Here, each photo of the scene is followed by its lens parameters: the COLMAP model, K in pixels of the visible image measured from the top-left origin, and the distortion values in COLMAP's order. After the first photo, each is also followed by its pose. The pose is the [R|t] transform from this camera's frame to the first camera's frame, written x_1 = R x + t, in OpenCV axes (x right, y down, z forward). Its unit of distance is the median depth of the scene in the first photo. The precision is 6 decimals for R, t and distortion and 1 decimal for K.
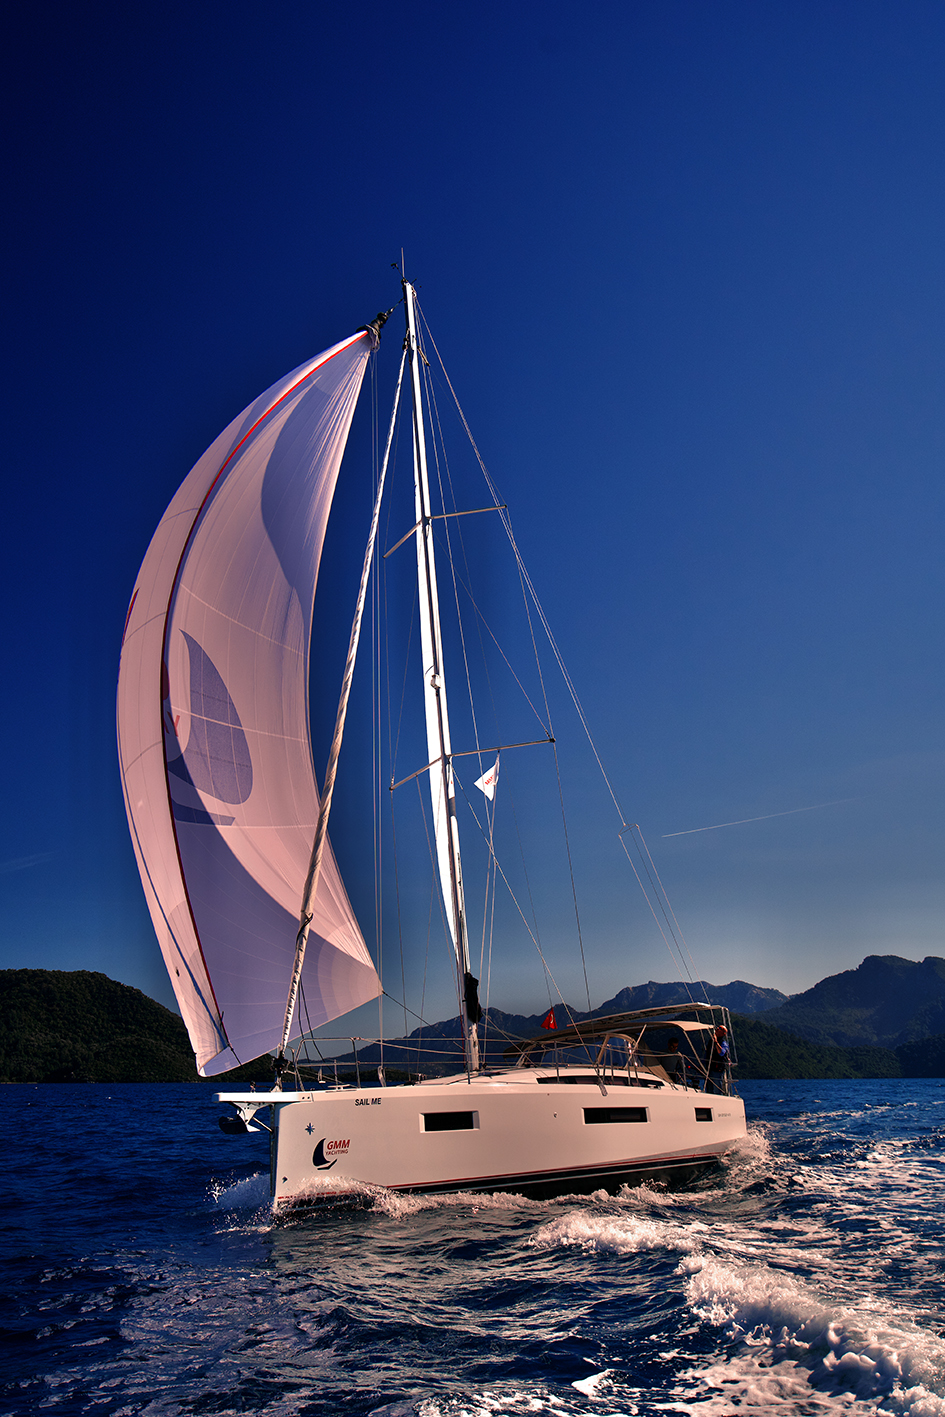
lens RADIAL K [[1062.9, 0, 472.5], [0, 1062.9, 708.5], [0, 0, 1]] dist [-0.005834, -0.002033]
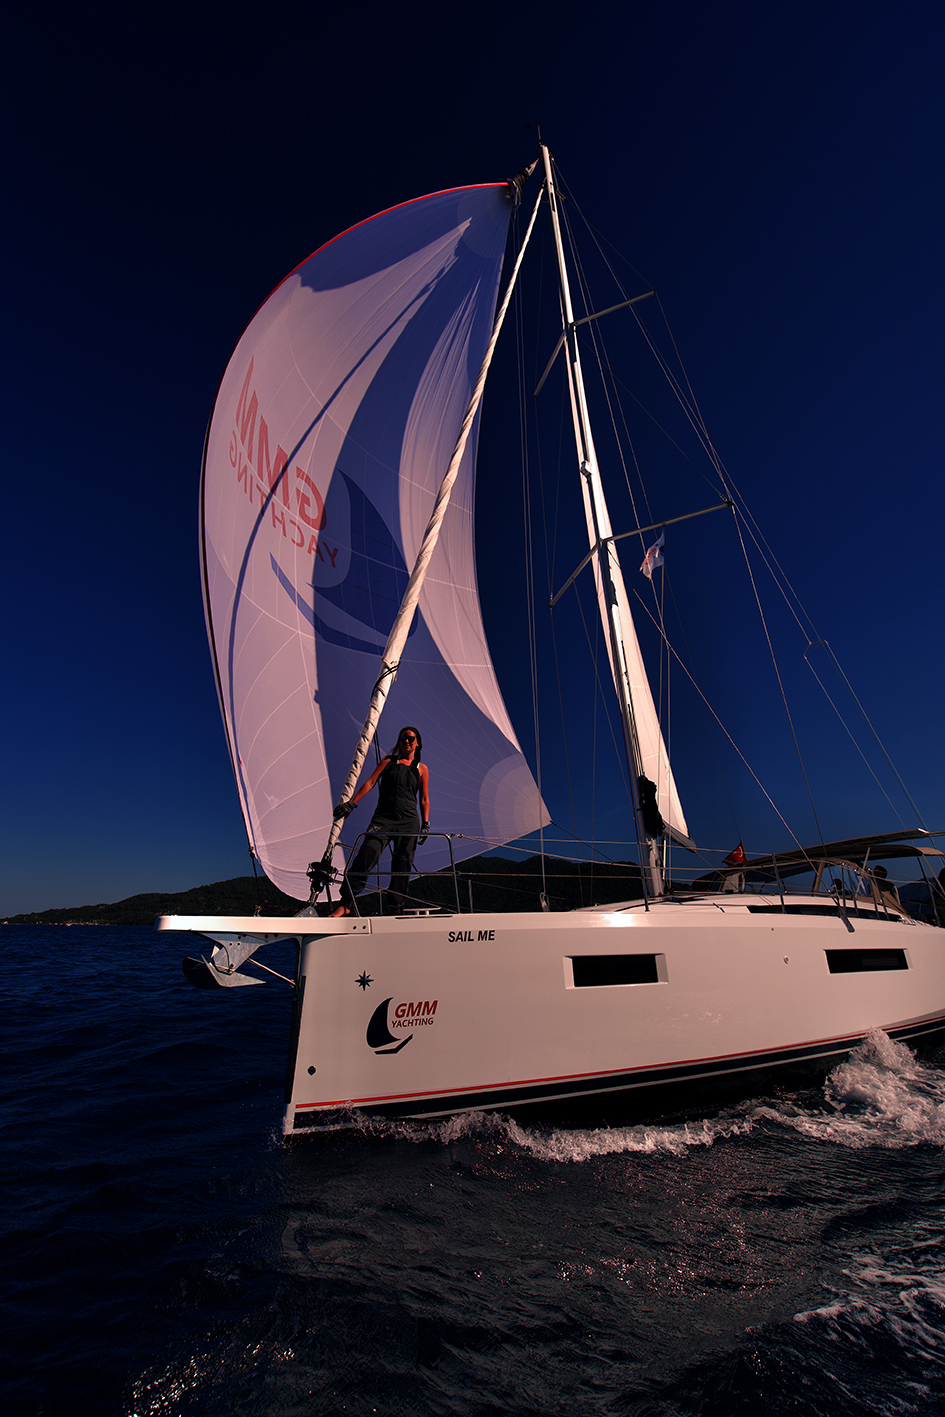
lens RADIAL K [[642.7, 0, 472.5], [0, 642.7, 708.5], [0, 0, 1]] dist [0.000535, -0.000038]
pose [[0.961202, -0.064732, -0.268142, 0.006849], [0.072791, 0.997142, 0.020214, 0.195116], [0.266067, -0.038948, 0.963167, 0.544759]]
